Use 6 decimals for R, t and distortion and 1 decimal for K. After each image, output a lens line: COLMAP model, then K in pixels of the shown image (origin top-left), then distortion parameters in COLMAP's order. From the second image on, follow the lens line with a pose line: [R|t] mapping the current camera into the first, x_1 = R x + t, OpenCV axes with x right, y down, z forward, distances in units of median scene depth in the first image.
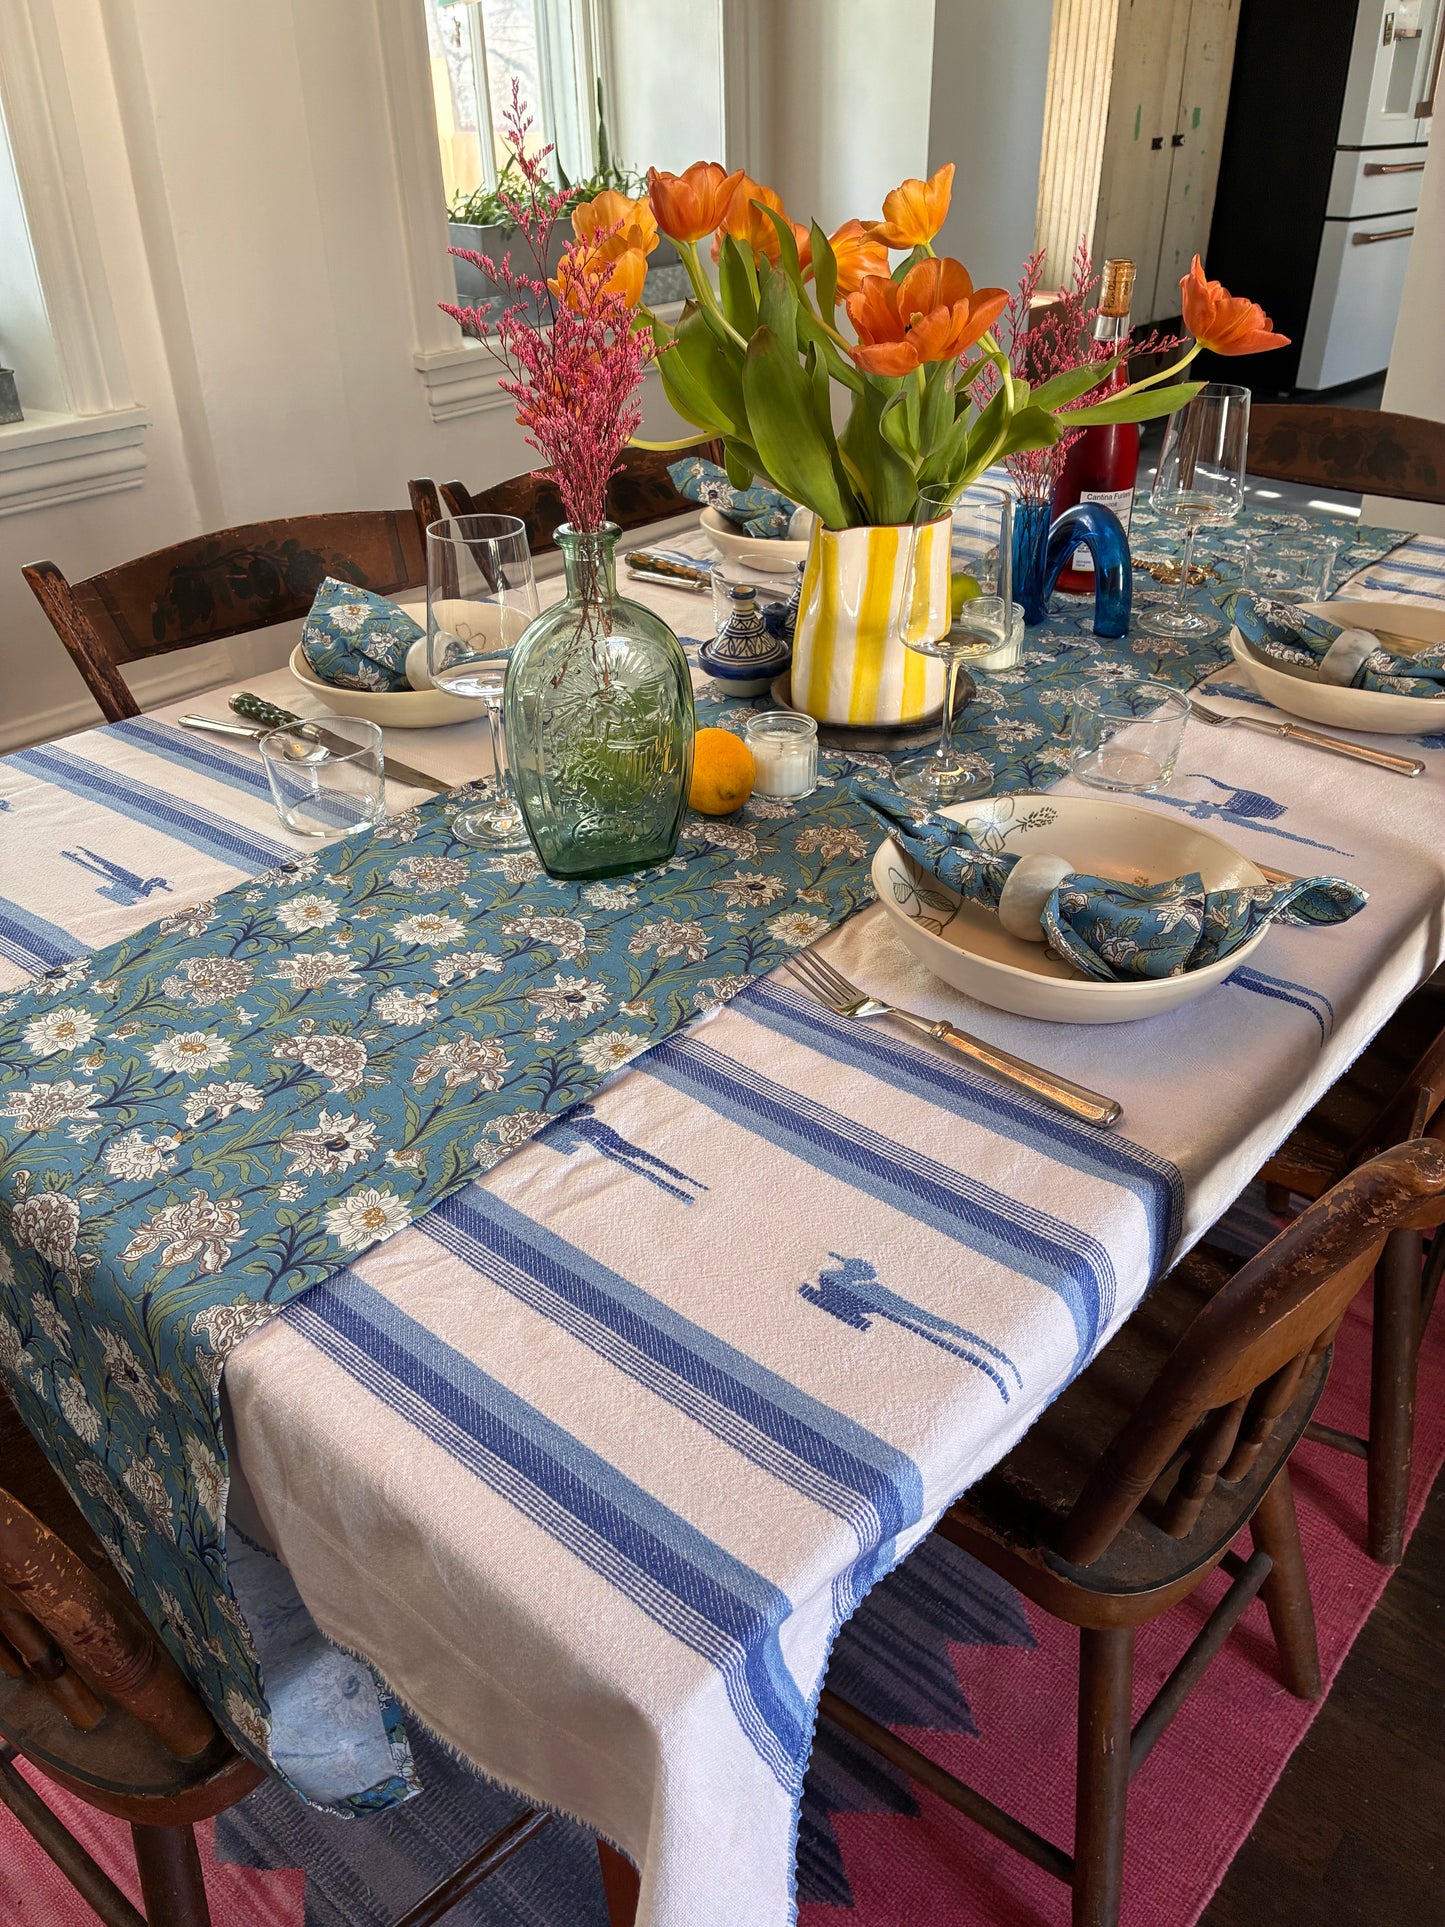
lens RADIAL K [[1490.2, 0, 708.3], [0, 1490.2, 940.6], [0, 0, 1]] dist [0.058401, -0.086732]
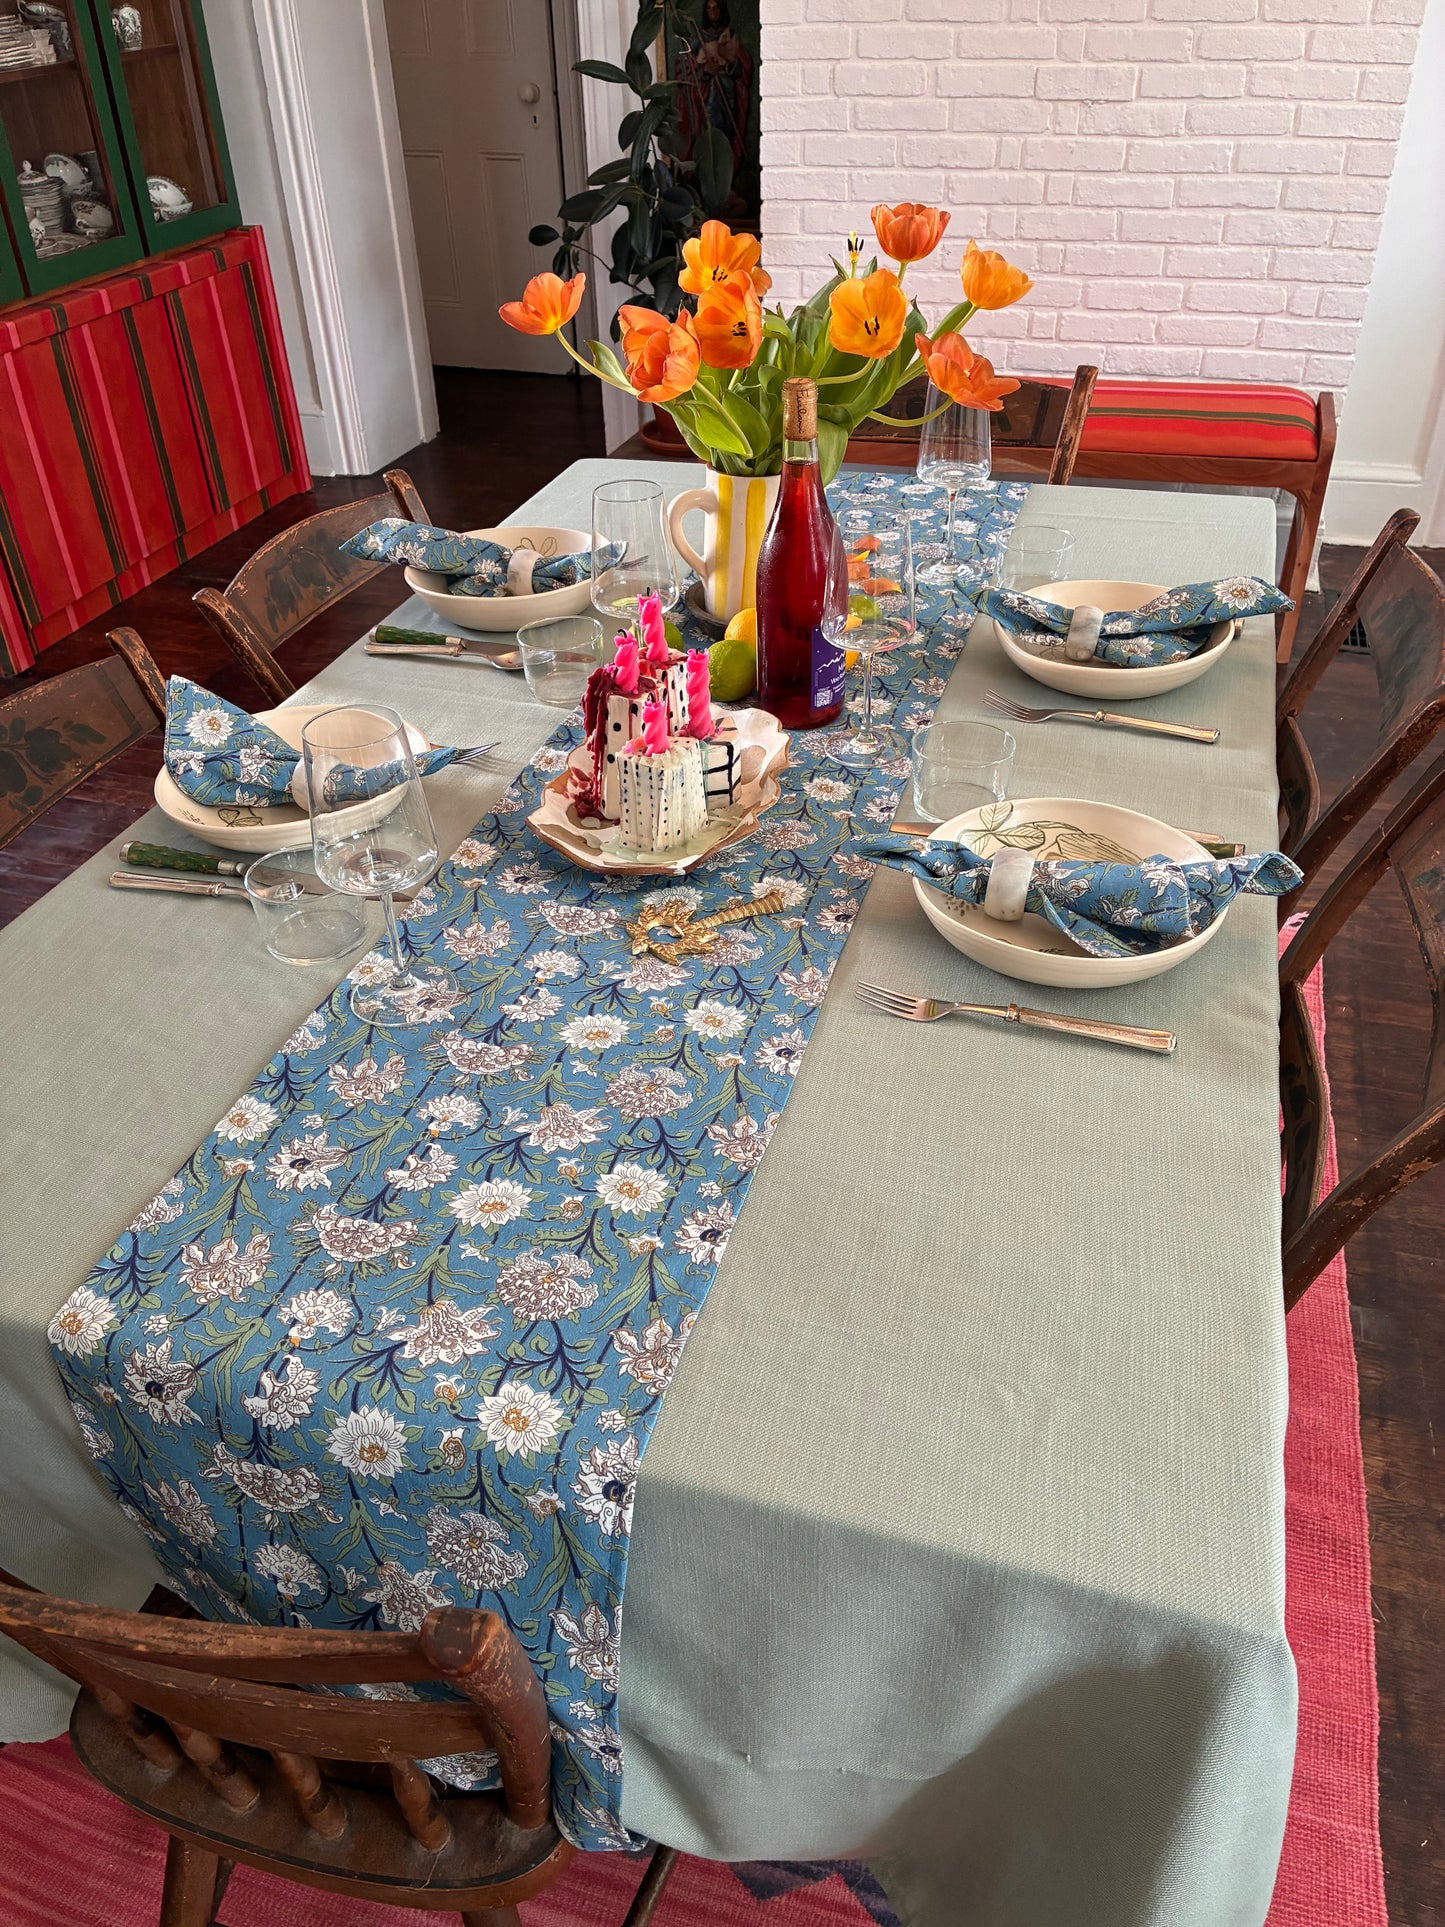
lens RADIAL K [[1490.2, 0, 707.8], [0, 1490.2, 928.3], [0, 0, 1]] dist [0.058401, -0.086732]
pose [[-0.919653, 0.266673, -0.288312, -0.212812], [-0.150443, 0.438909, 0.885848, -0.919922], [0.362774, 0.858047, -0.363525, 1.181159]]
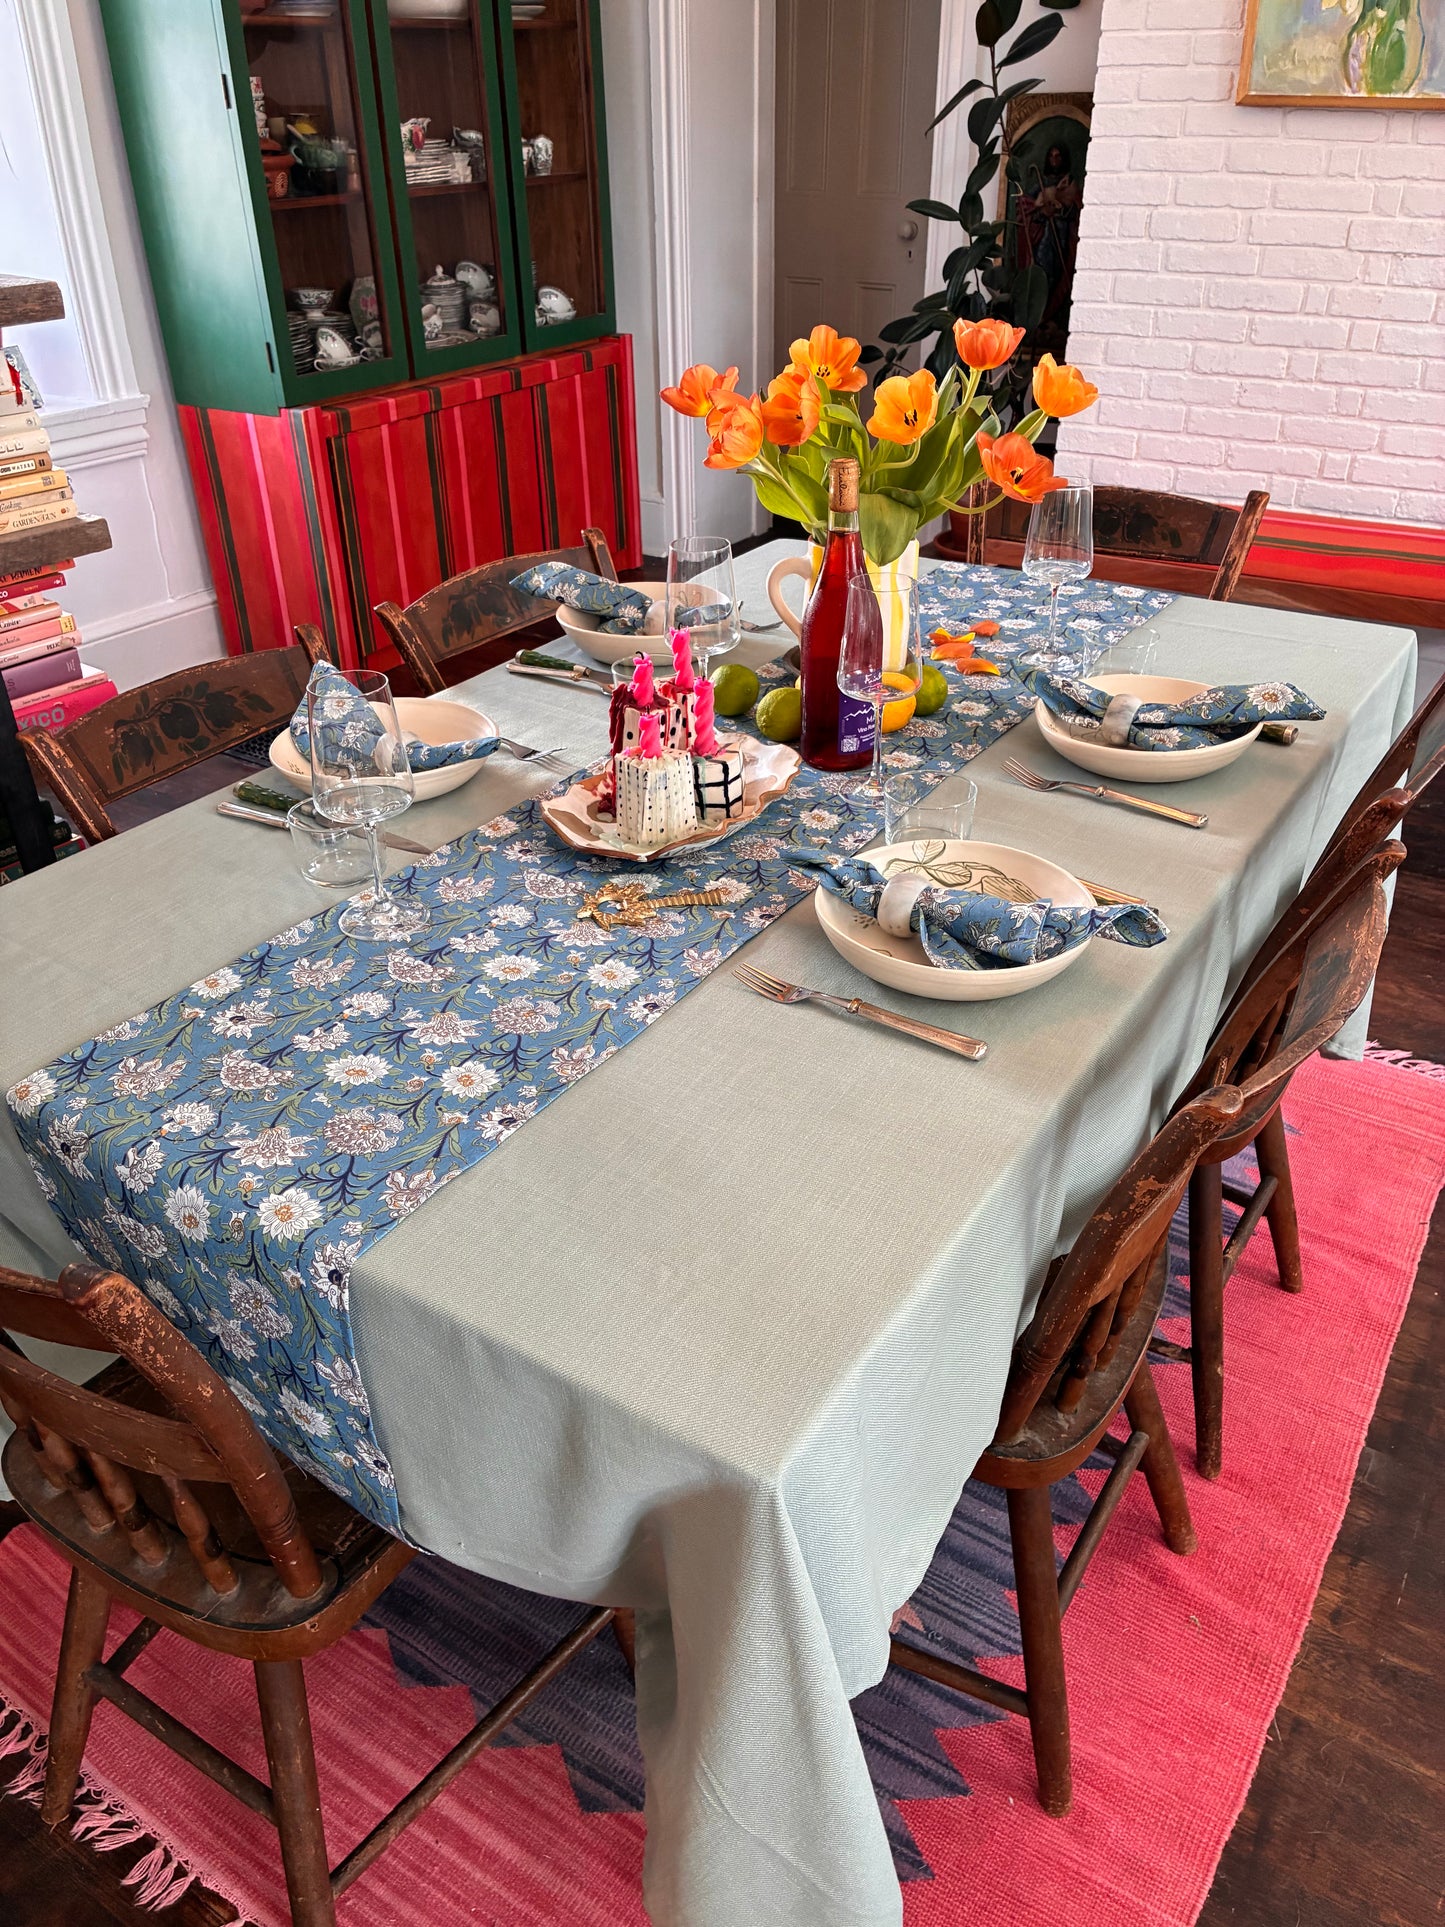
lens RADIAL K [[1490.2, 0, 714.5], [0, 1490.2, 926.2], [0, 0, 1]] dist [0.058401, -0.086732]
pose [[-0.992217, 0.099552, -0.074800, -0.528586], [-0.016173, 0.492585, 0.870114, -1.057025], [0.123467, 0.864551, -0.487142, 1.452638]]
